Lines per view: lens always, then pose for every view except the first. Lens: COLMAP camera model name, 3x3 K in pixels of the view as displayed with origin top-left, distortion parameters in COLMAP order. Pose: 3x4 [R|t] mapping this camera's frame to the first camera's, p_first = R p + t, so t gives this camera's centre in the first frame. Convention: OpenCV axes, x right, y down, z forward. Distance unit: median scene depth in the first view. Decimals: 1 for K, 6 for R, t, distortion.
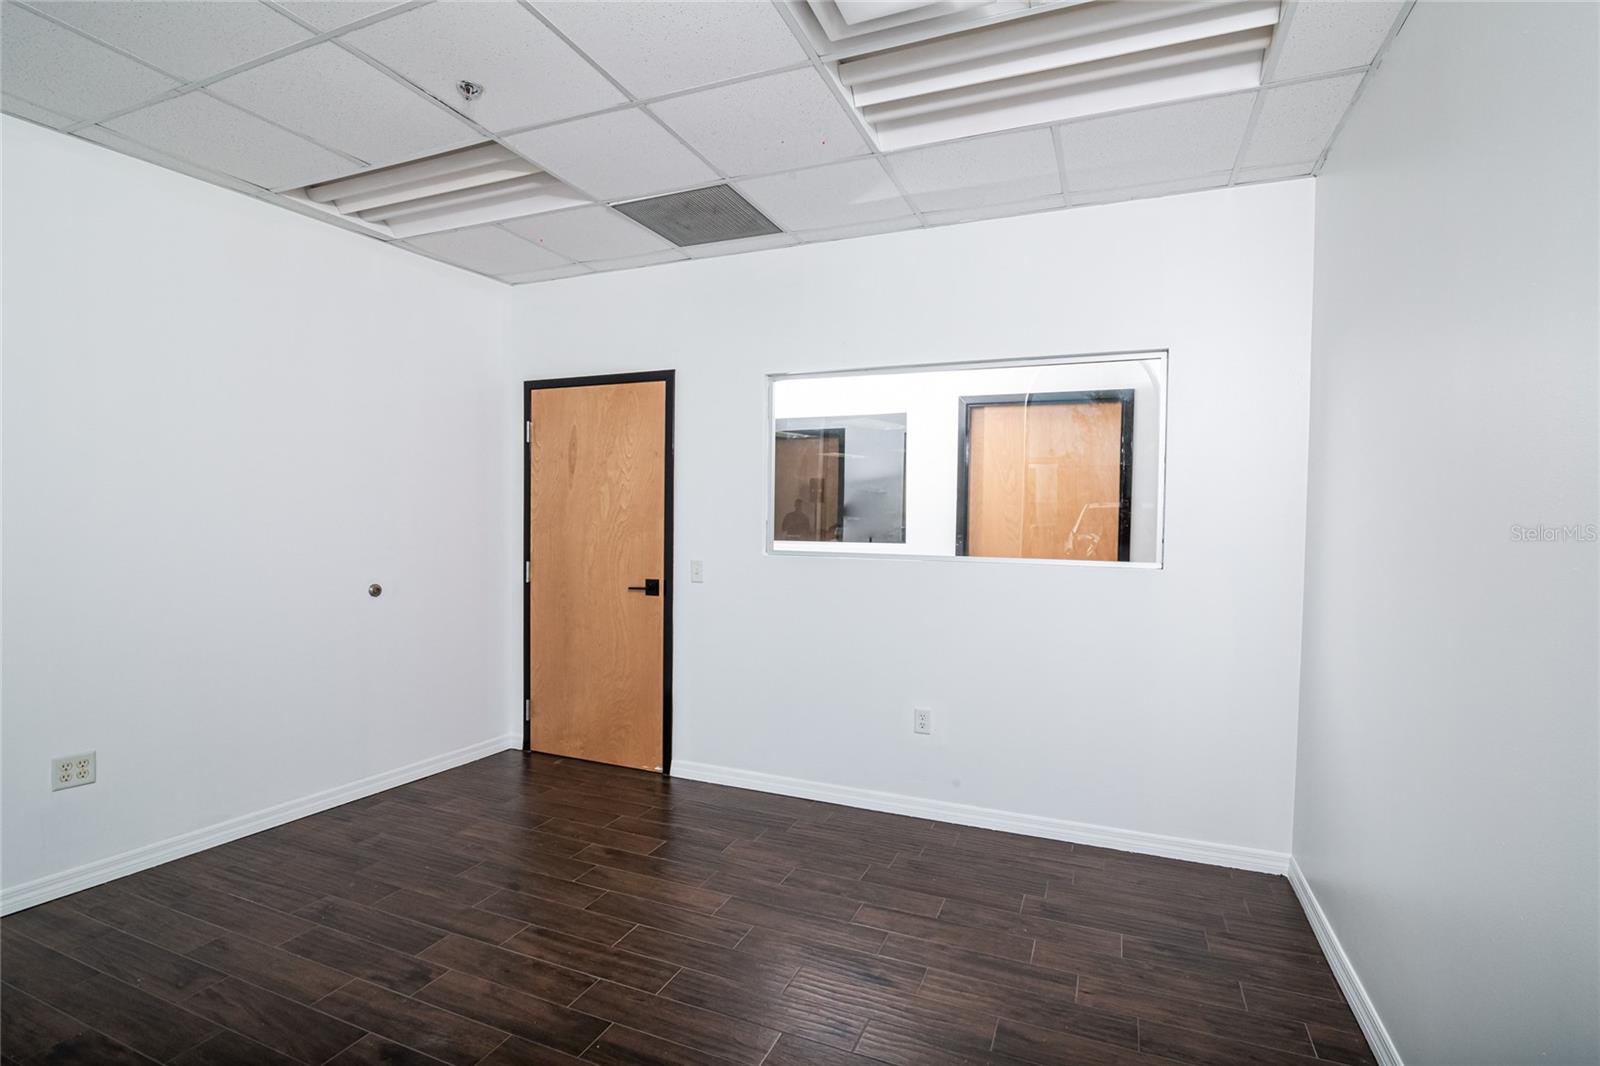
lens RADIAL K [[757.8, 0, 804.3], [0, 757.8, 538.3], [0, 0, 1]] dist [-0.021263, 0.000646]
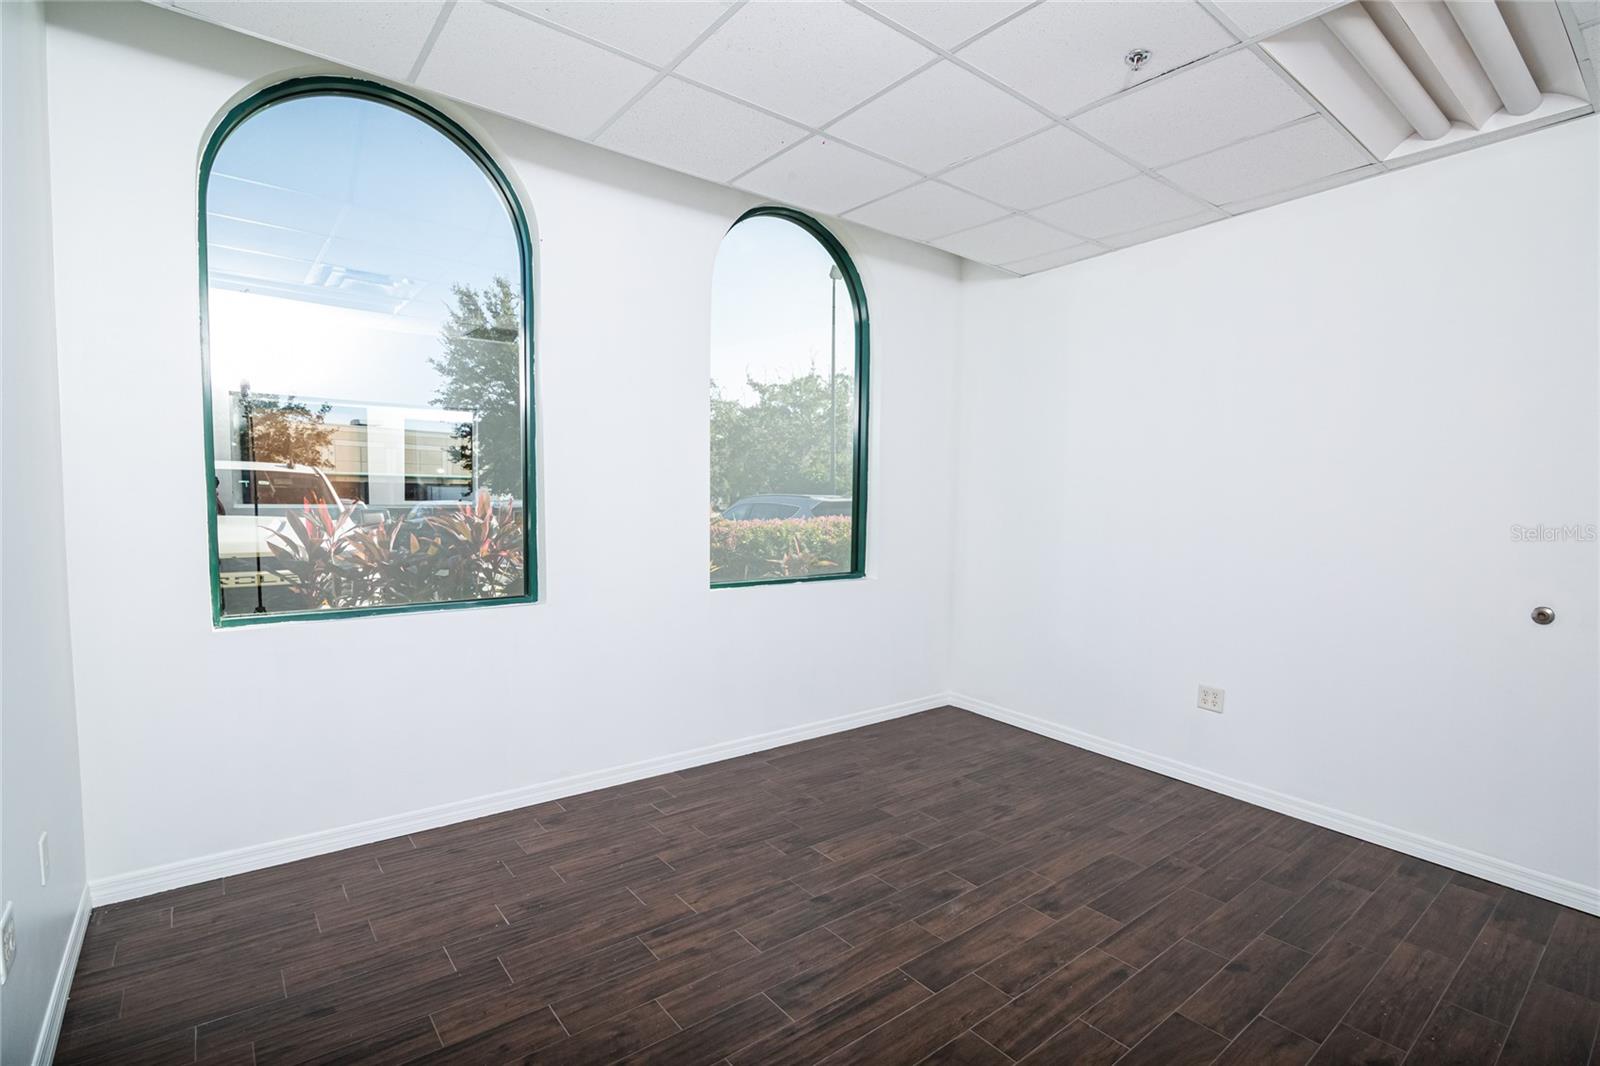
lens RADIAL K [[757.8, 0, 804.3], [0, 757.8, 538.3], [0, 0, 1]] dist [-0.021263, 0.000646]
pose [[-0.484112, 0.030118, -0.874487, 0.572292], [-0.047084, 0.997063, 0.060406, -0.021586], [0.873738, 0.070418, -0.481272, 1.045977]]
